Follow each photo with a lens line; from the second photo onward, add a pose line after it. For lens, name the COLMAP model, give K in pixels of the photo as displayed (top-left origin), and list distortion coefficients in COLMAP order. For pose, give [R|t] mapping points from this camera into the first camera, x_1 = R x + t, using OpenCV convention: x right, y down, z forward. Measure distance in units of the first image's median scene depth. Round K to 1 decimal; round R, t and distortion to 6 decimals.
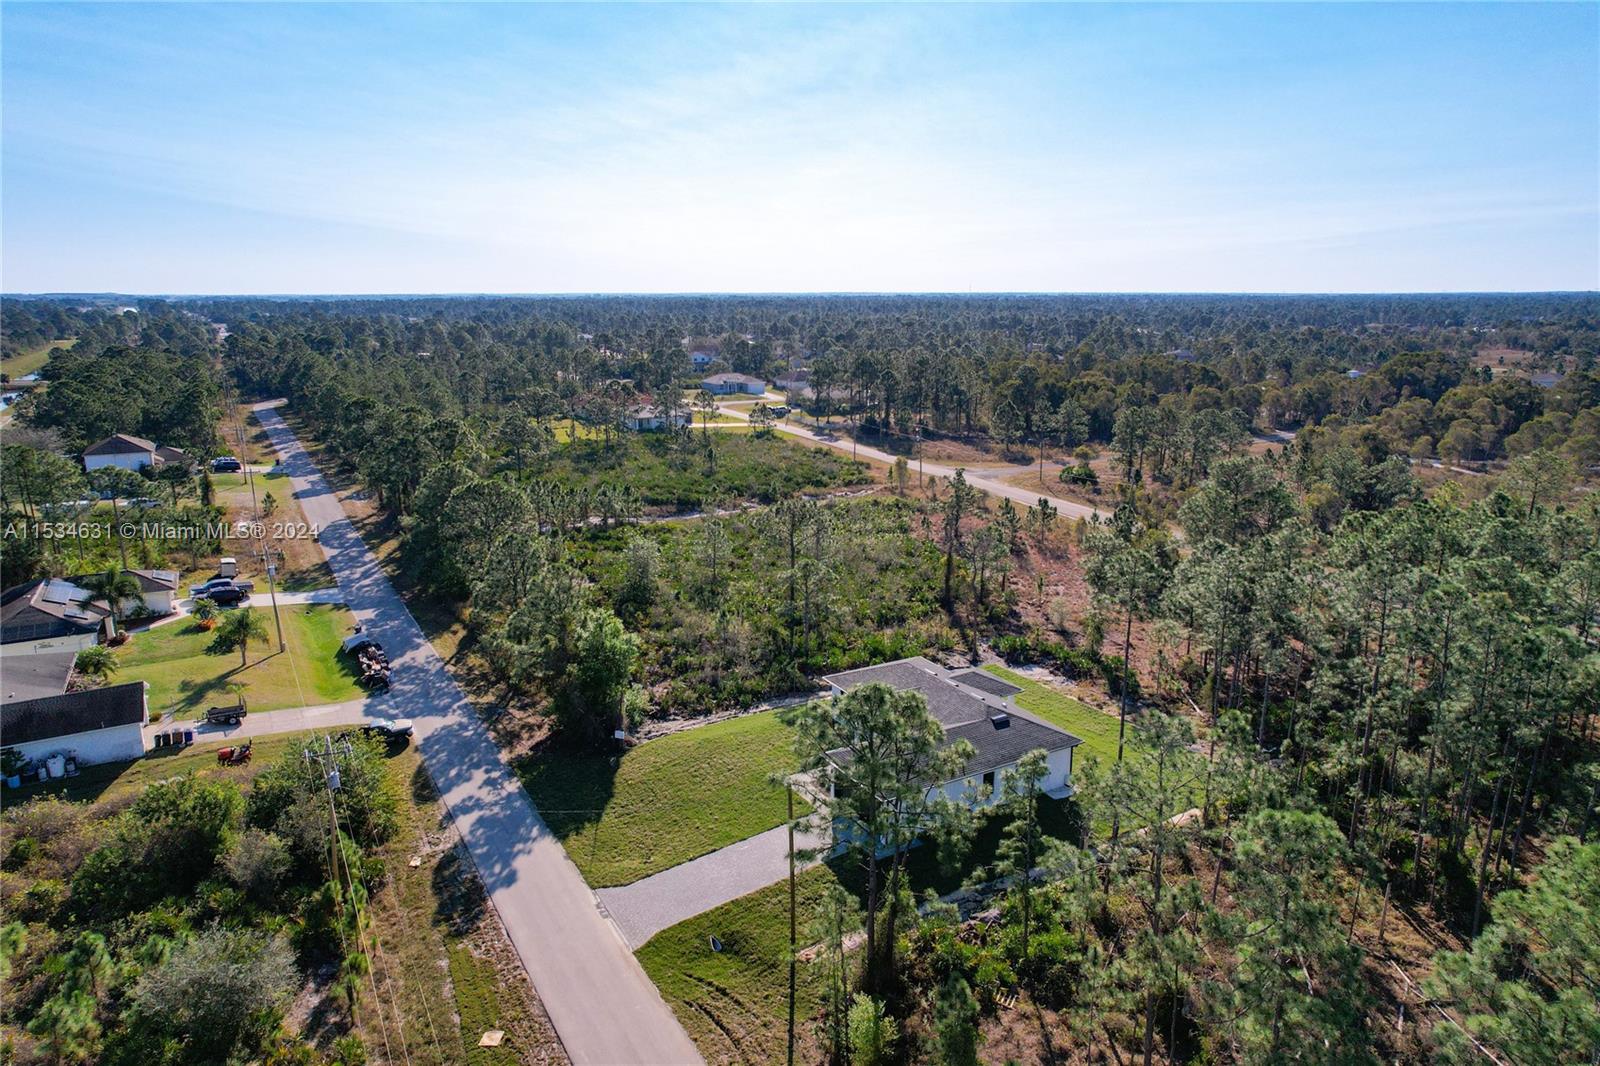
lens RADIAL K [[1010.9, 0, 798.3], [0, 1010.9, 528.6], [0, 0, 1]] dist [-0.037985, 0.060089]
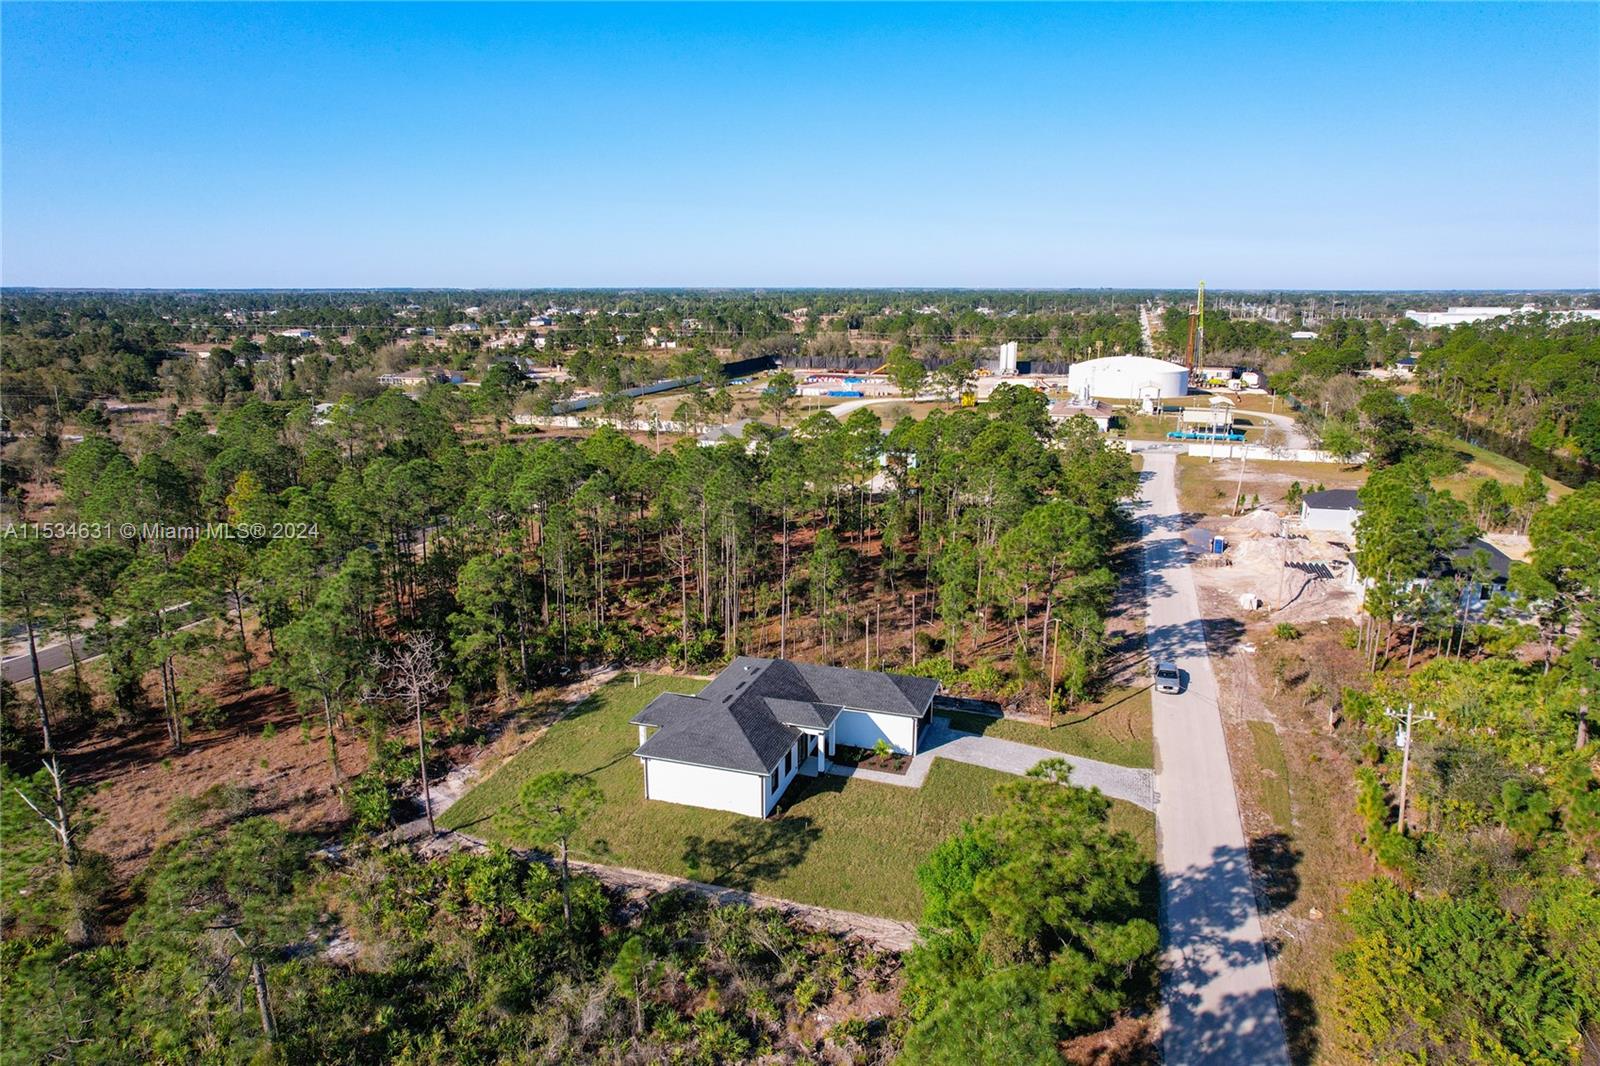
lens RADIAL K [[1018.9, 0, 804.1], [0, 1018.9, 530.1], [0, 0, 1]] dist [-0.047360, 0.060891]
pose [[-0.668142, -0.172661, 0.723723, -0.616944], [0.171497, 0.910771, 0.375612, -0.368543], [-0.724000, 0.375078, -0.578914, 1.590457]]
